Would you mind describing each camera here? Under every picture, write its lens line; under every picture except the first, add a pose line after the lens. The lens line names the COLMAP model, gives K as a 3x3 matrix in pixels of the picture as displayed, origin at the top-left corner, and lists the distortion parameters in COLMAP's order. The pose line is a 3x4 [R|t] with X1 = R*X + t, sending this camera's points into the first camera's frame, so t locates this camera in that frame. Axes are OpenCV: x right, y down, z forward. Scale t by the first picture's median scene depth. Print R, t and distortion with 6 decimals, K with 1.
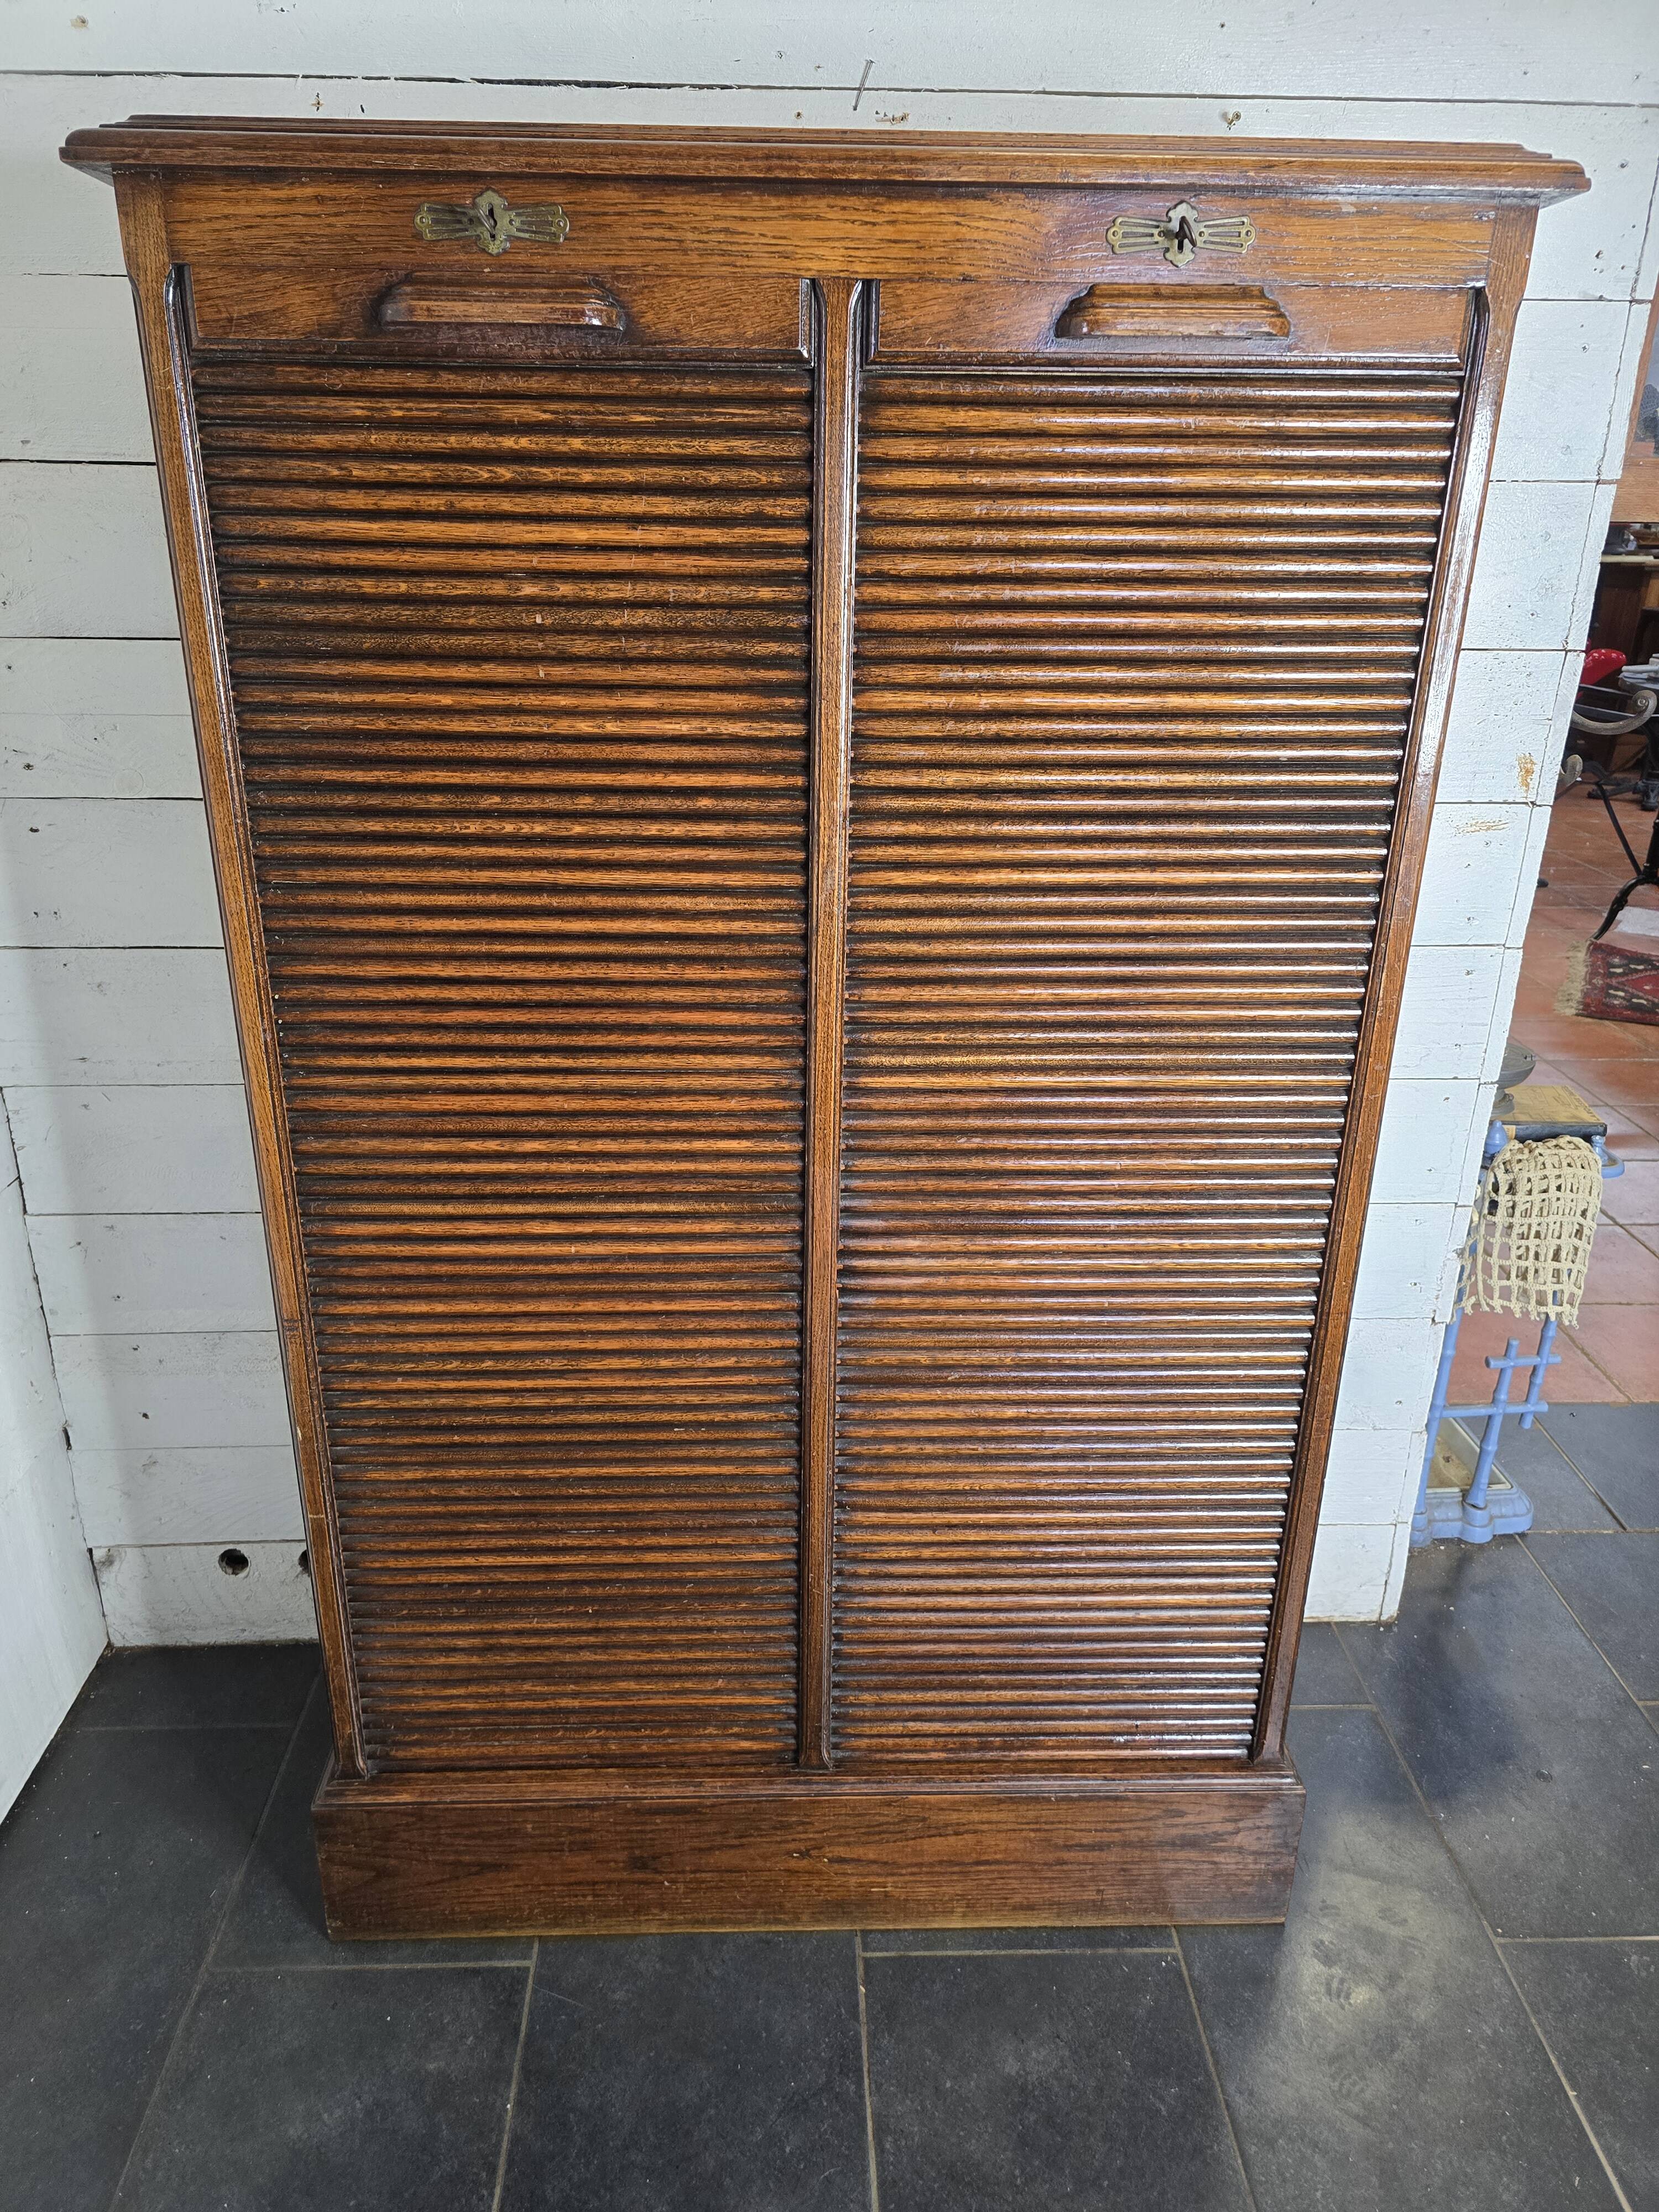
lens RADIAL K [[1502.6, 0, 813.6], [0, 1502.6, 1110.7], [0, 0, 1]] dist [0.054884, -0.051461]
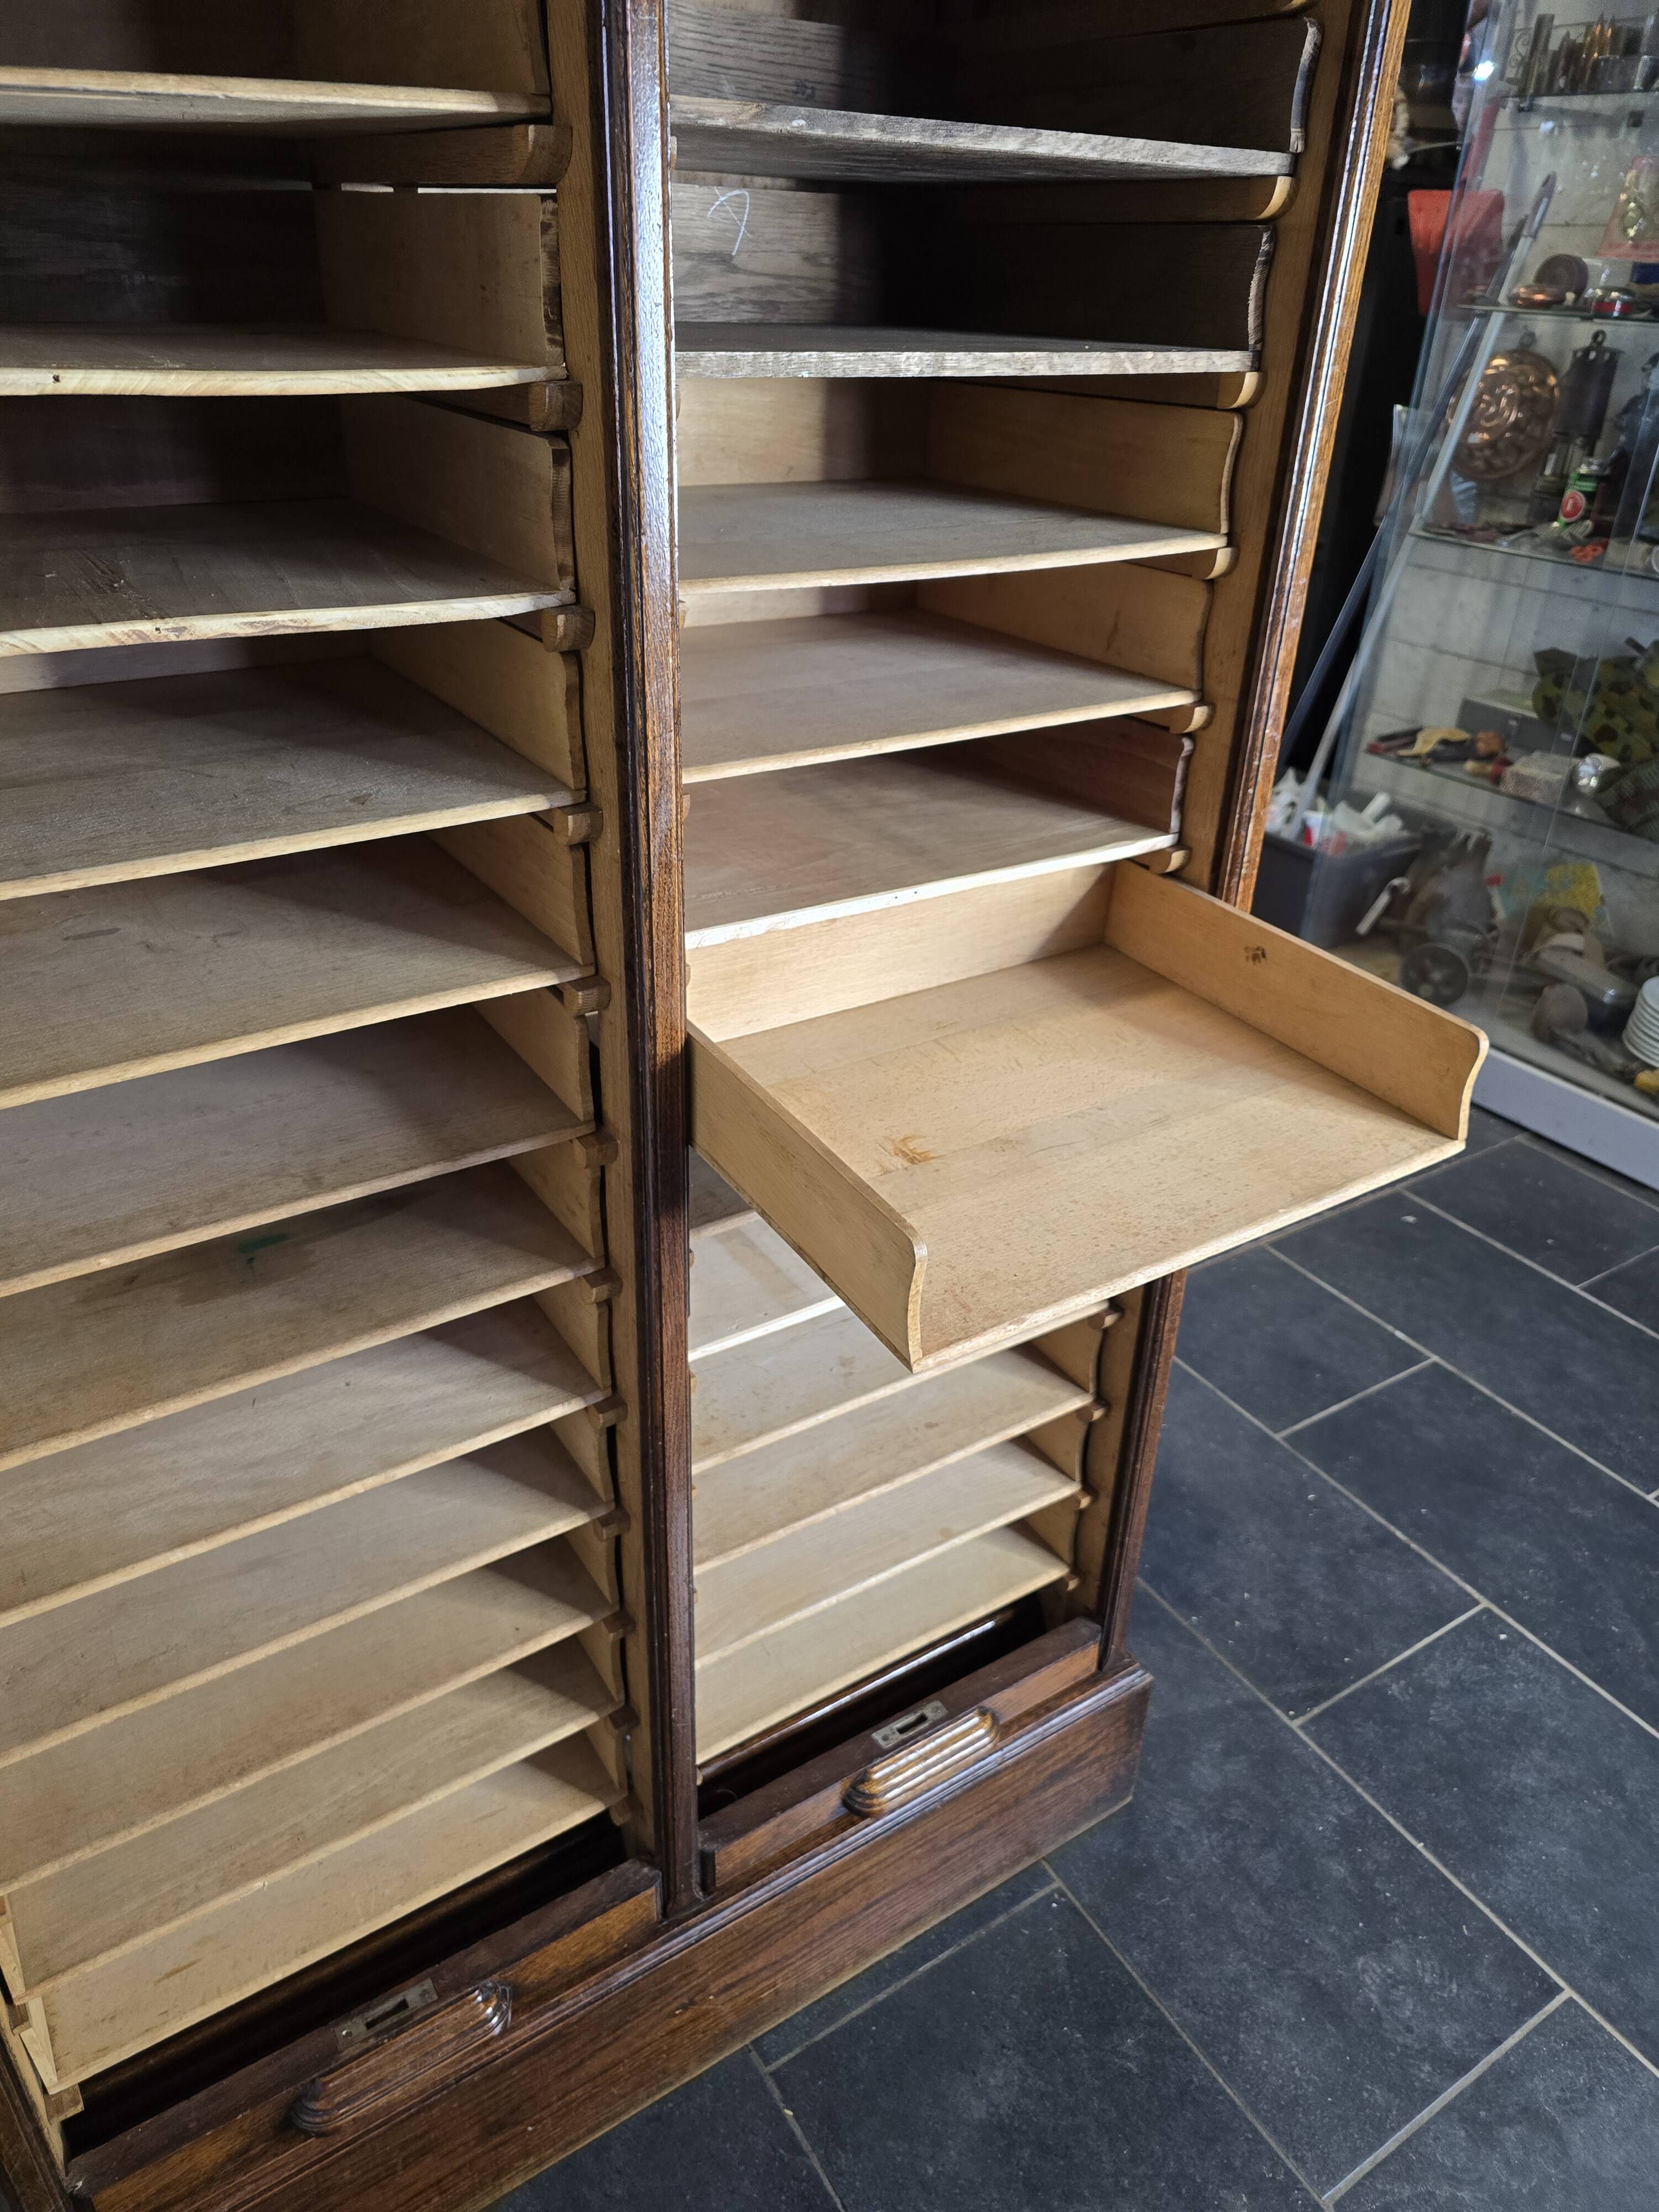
lens RADIAL K [[1509.4, 0, 839.7], [0, 1509.4, 1097.9], [0, 0, 1]] dist [0.048689, -0.050489]
pose [[0.854207, -0.236381, 0.463091, -0.260118], [0.171650, 0.968949, 0.177972, -0.139528], [-0.490781, -0.072535, 0.868258, 0.383947]]
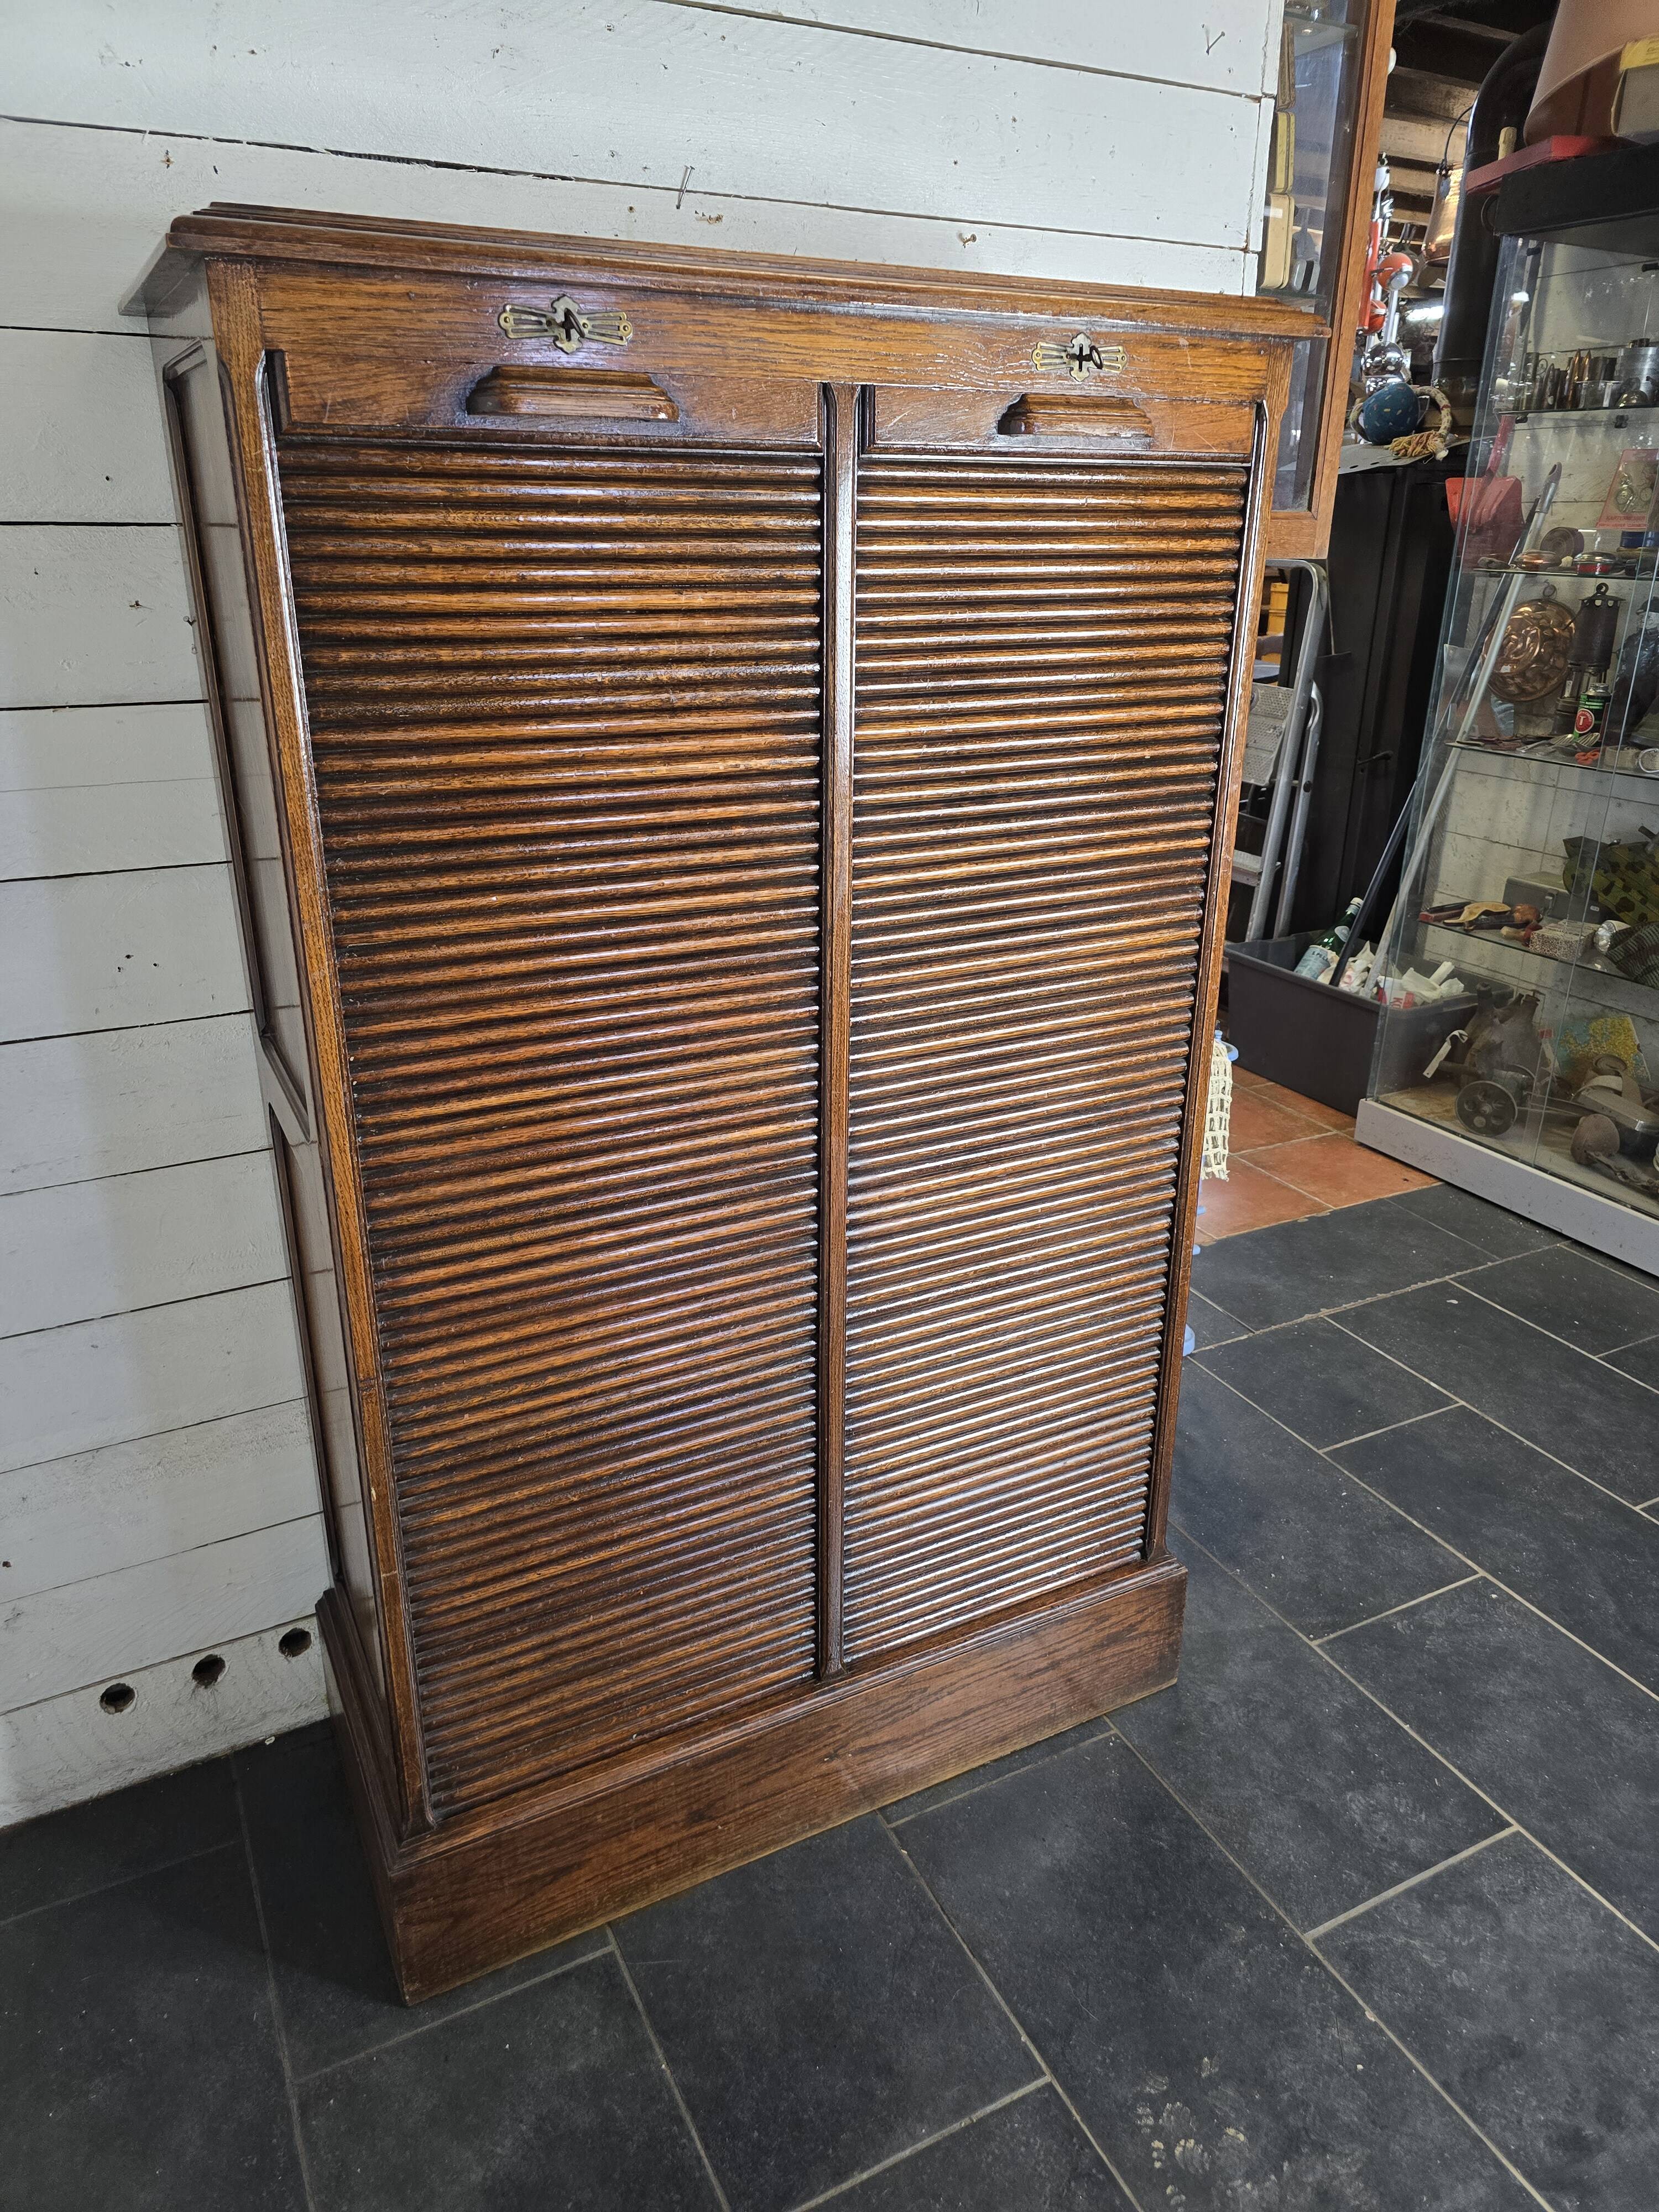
lens RADIAL K [[1489.2, 0, 844.9], [0, 1489.2, 1096.9], [0, 0, 1]] dist [0.066852, -0.064704]
pose [[0.900541, -0.160883, 0.403908, -0.482904], [0.163664, 0.986122, 0.027888, -0.025032], [-0.402789, 0.040990, 0.914374, -0.050253]]
